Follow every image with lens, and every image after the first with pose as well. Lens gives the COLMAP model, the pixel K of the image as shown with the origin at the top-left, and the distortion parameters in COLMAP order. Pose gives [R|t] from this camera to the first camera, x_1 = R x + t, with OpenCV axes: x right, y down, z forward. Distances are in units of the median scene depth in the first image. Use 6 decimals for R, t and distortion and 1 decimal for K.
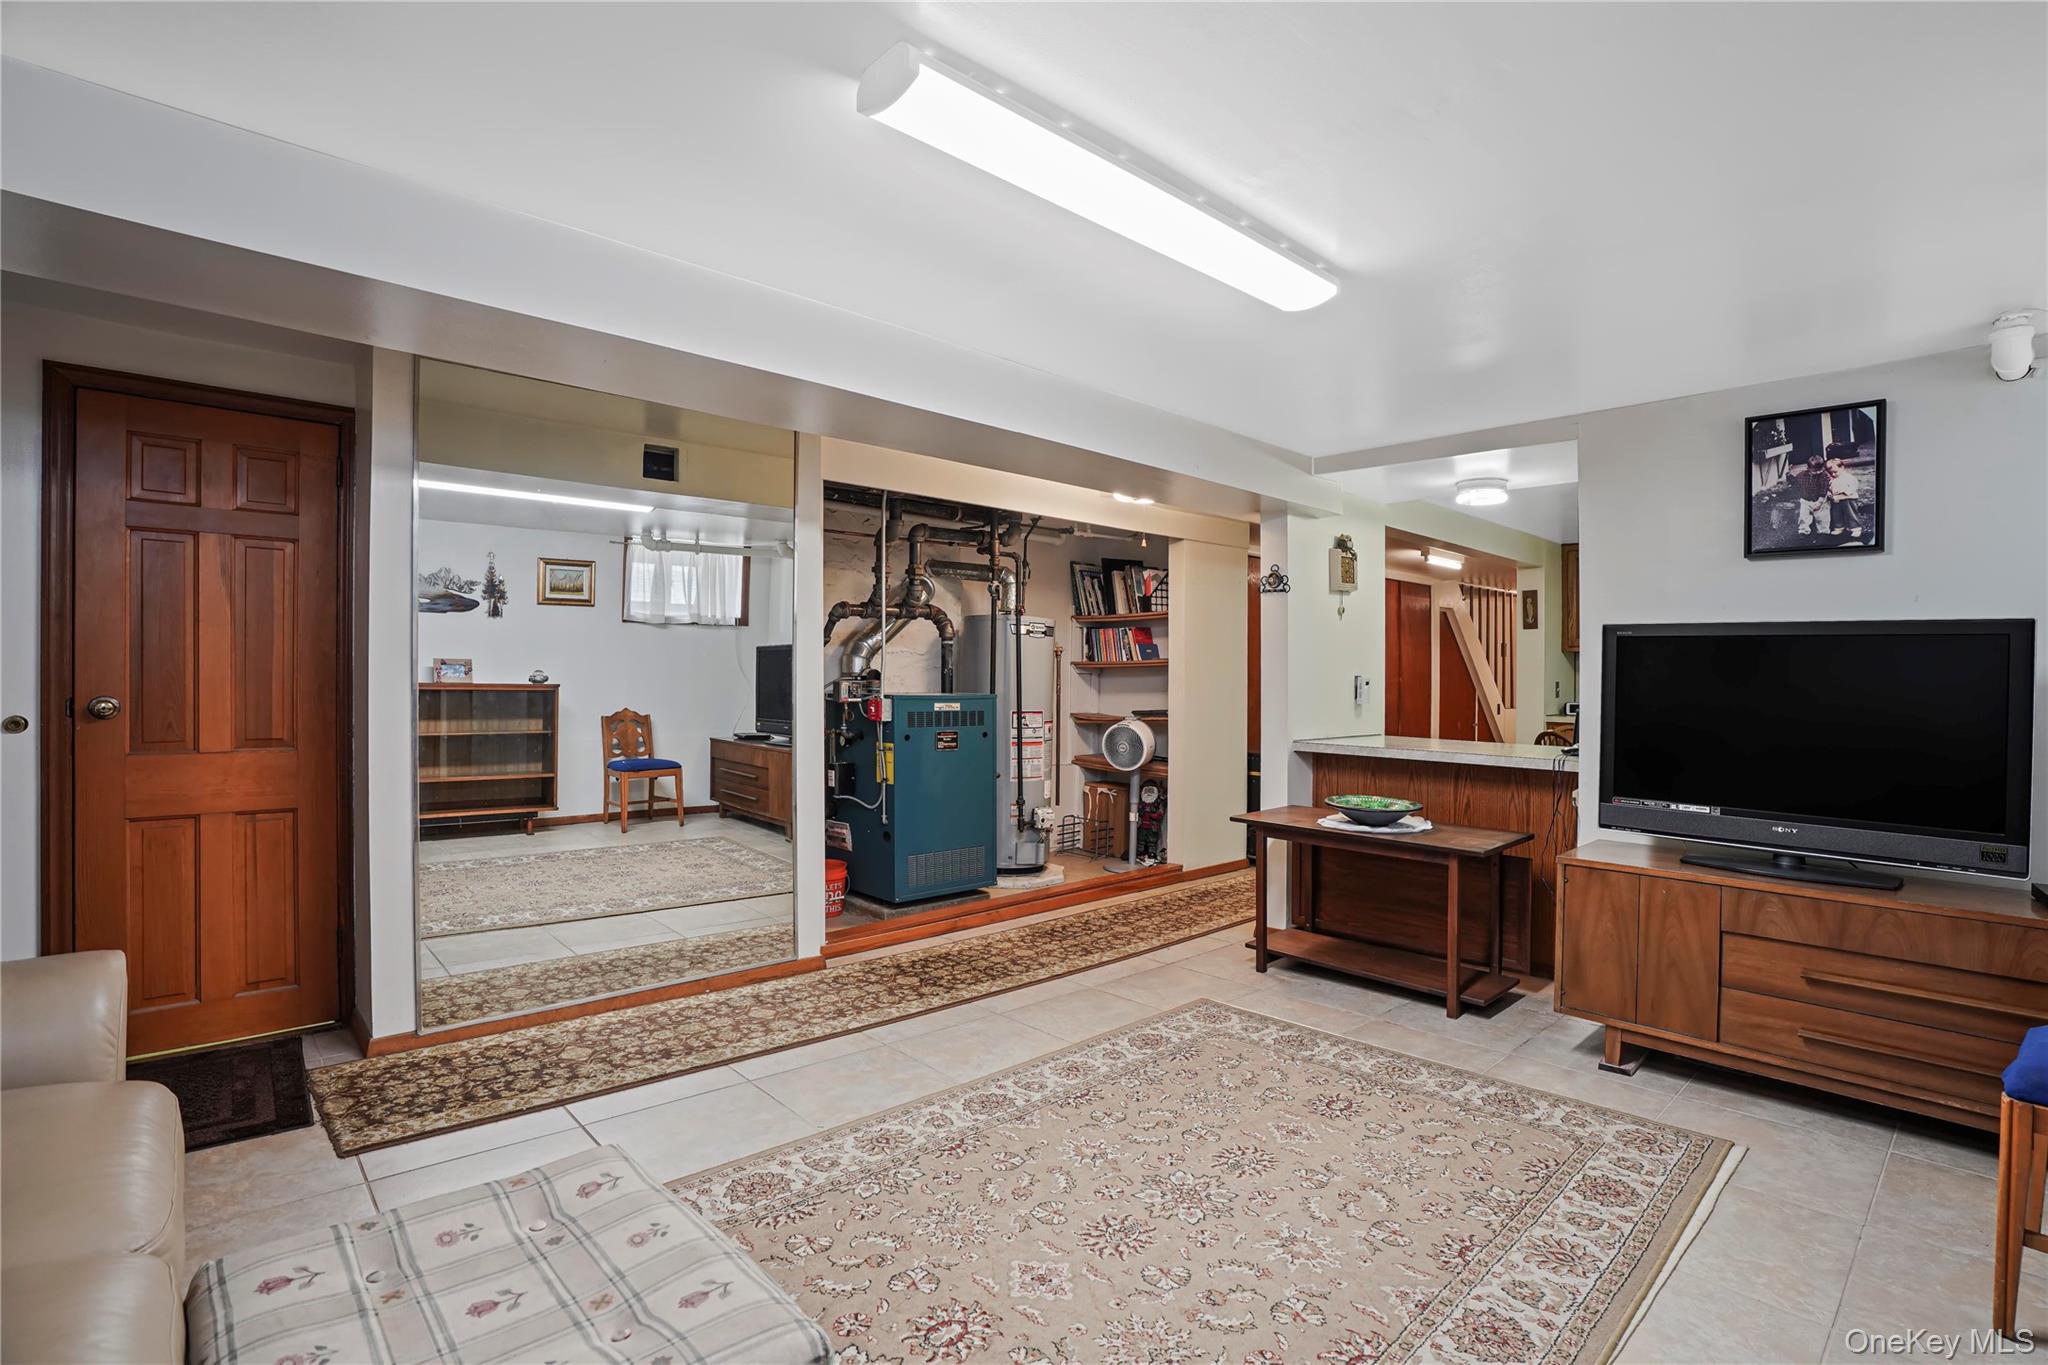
lens RADIAL K [[951.5, 0, 1026.0], [0, 951.5, 680.4], [0, 0, 1]] dist [-0.059705, 0.013661]
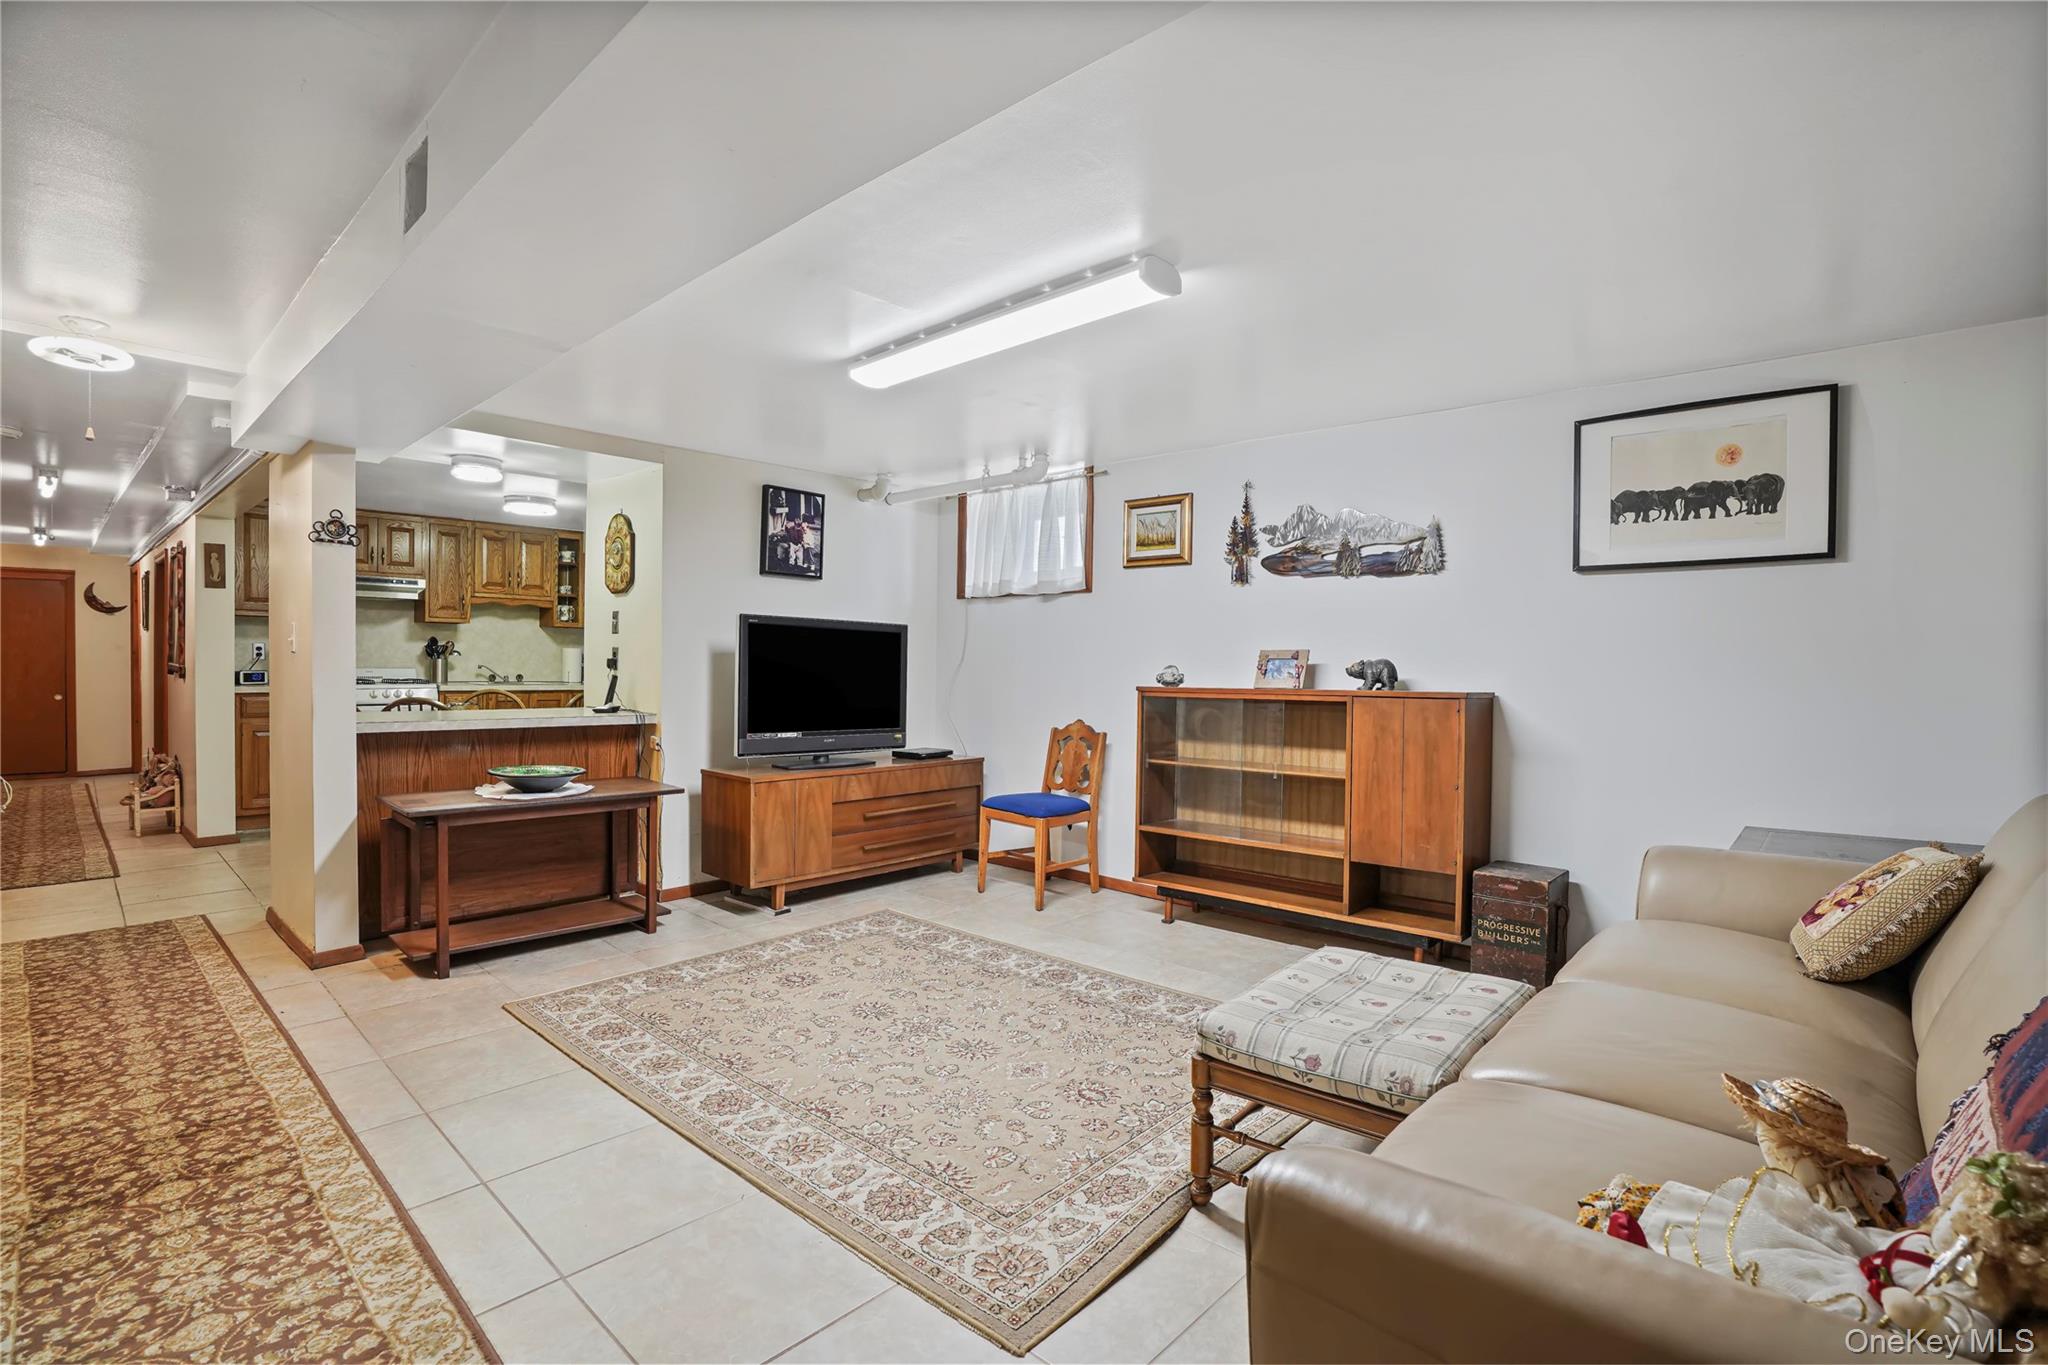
lens RADIAL K [[951.5, 0, 1051.4], [0, 951.5, 690.9], [0, 0, 1]] dist [-0.059705, 0.013661]
pose [[-0.093882, -0.044620, 0.994583, -0.908131], [-0.012762, 0.998967, 0.043612, -0.012241], [-0.995502, -0.008599, -0.094354, 0.697681]]
